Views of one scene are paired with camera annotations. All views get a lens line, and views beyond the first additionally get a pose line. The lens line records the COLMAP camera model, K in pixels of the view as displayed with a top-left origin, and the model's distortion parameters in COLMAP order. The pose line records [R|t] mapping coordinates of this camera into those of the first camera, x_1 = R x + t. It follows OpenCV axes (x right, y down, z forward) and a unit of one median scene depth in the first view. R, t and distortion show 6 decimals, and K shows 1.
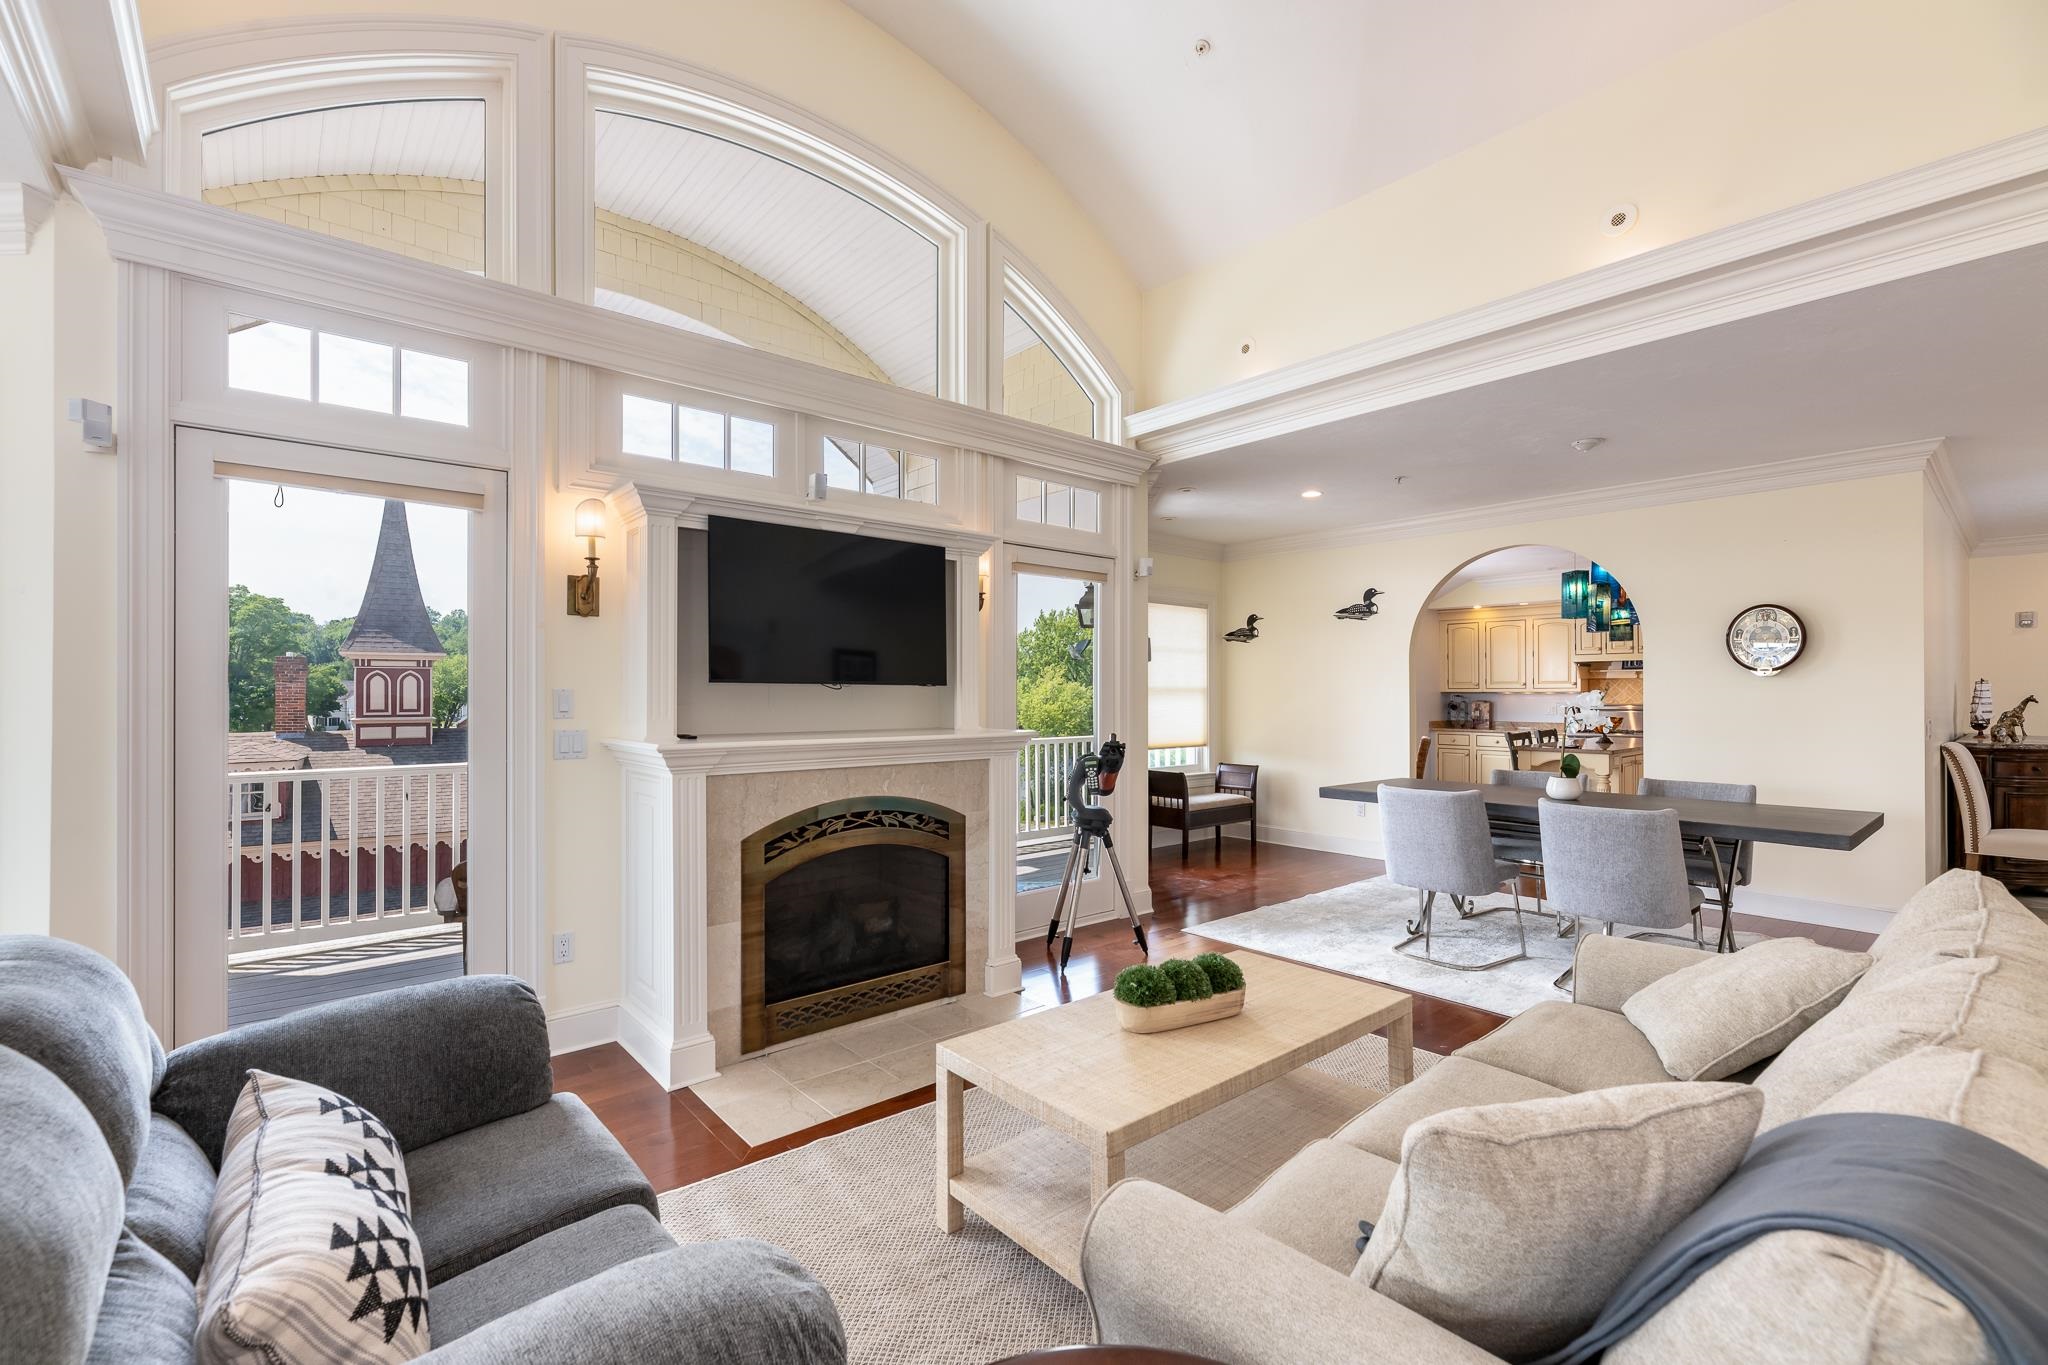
lens RADIAL K [[887.3, 0, 1020.3], [0, 887.3, 707.1], [0, 0, 1]] dist [0.000379, 0.000009]
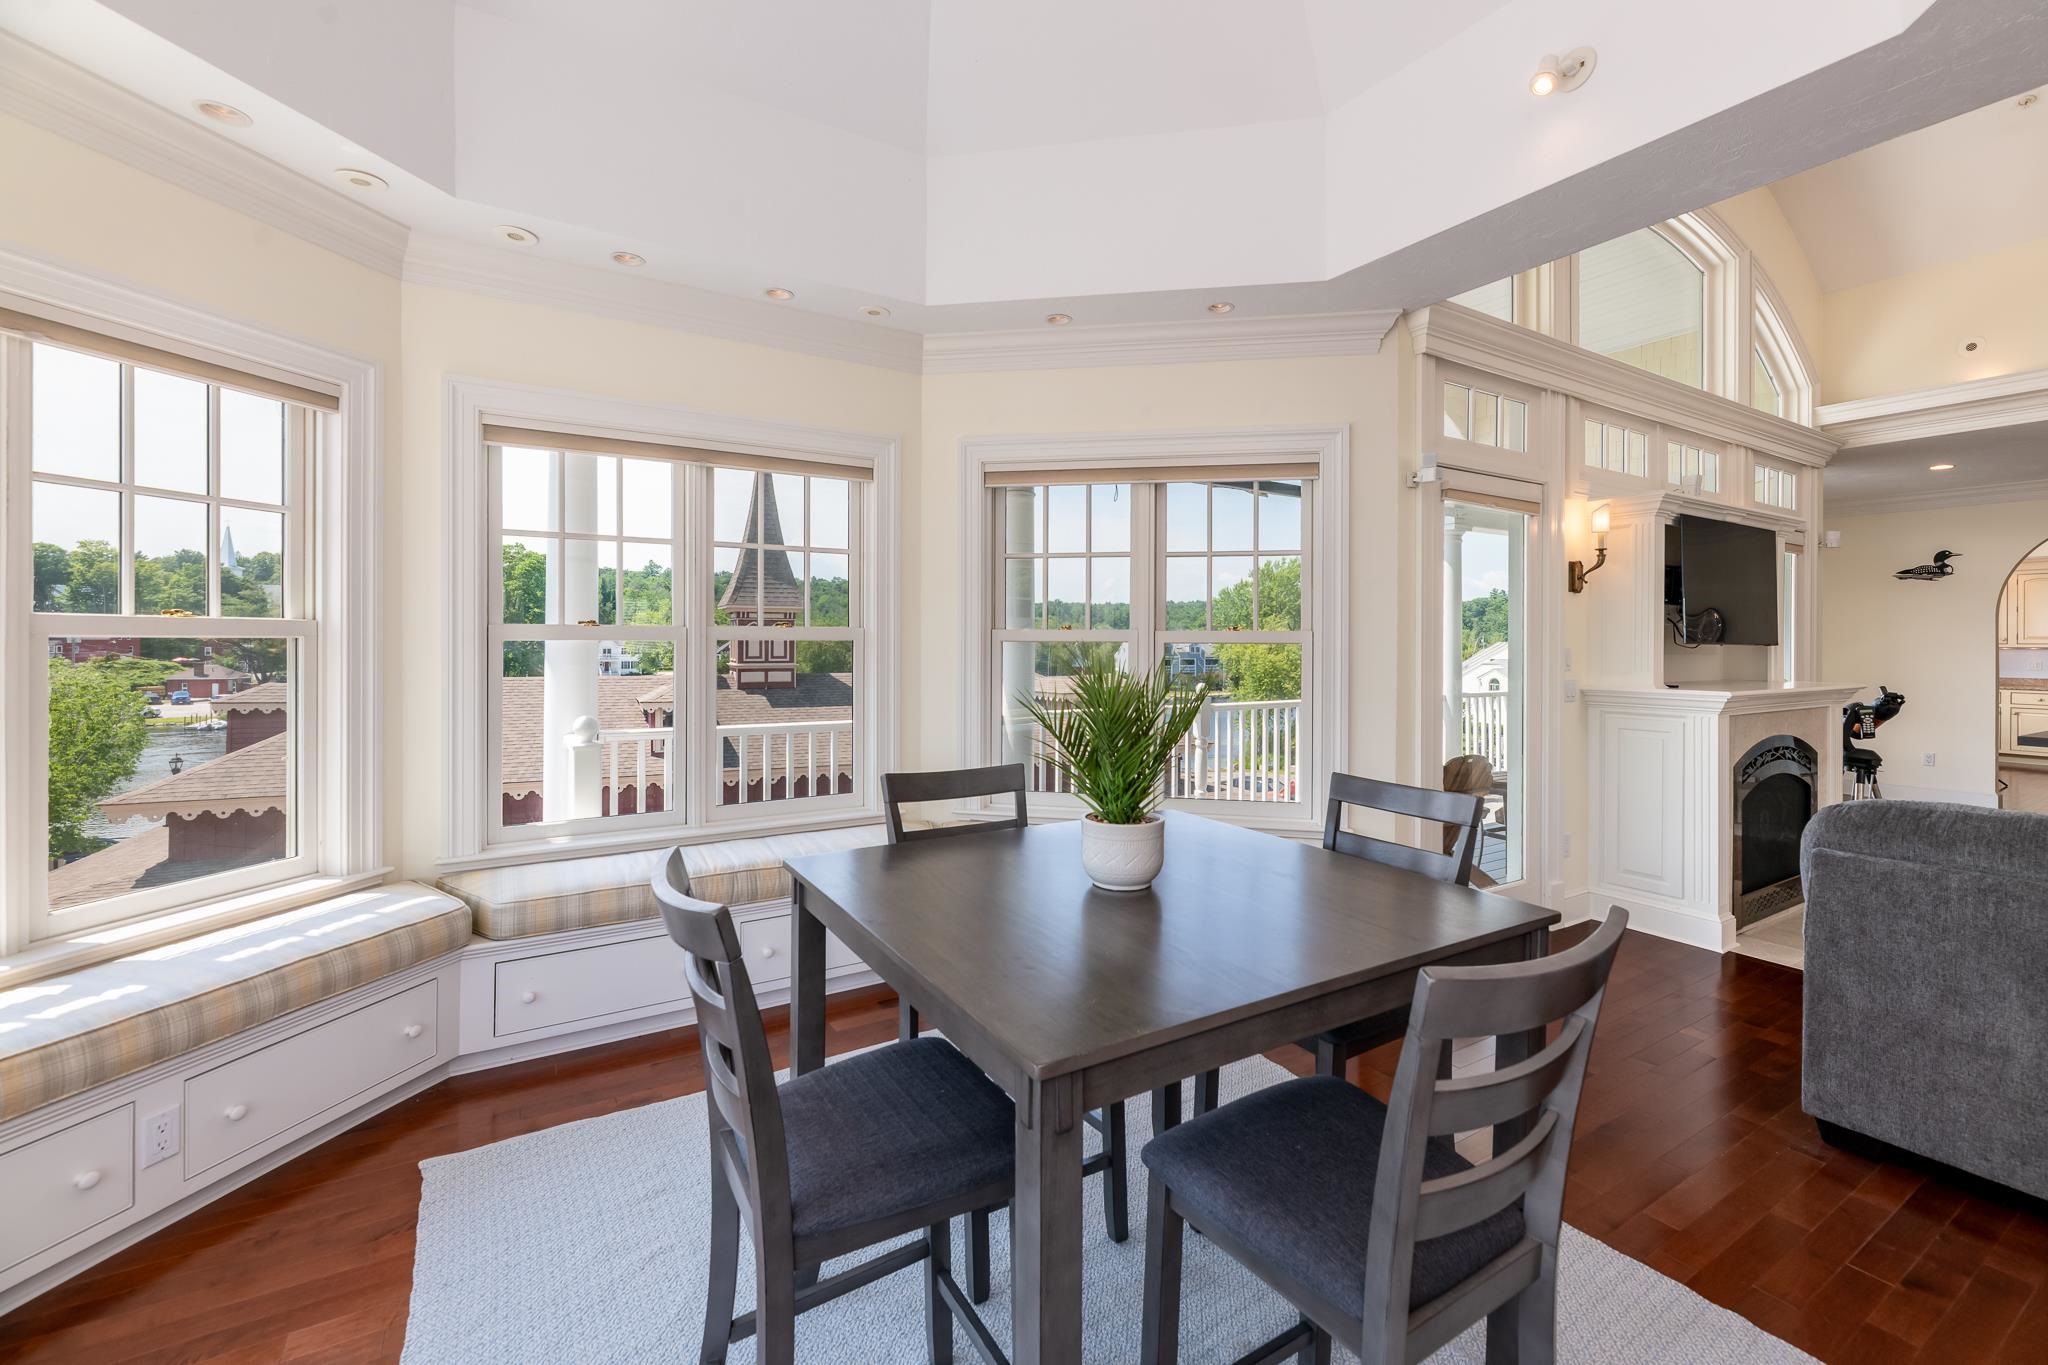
lens RADIAL K [[888.3, 0, 1020.5], [0, 888.3, 620.5], [0, 0, 1]] dist [0.000130, -0.000020]
pose [[0.991009, 0.000618, -0.133794, -0.247065], [-0.005643, 0.999292, -0.037188, -0.002663], [0.133677, 0.037608, 0.990311, -0.082408]]
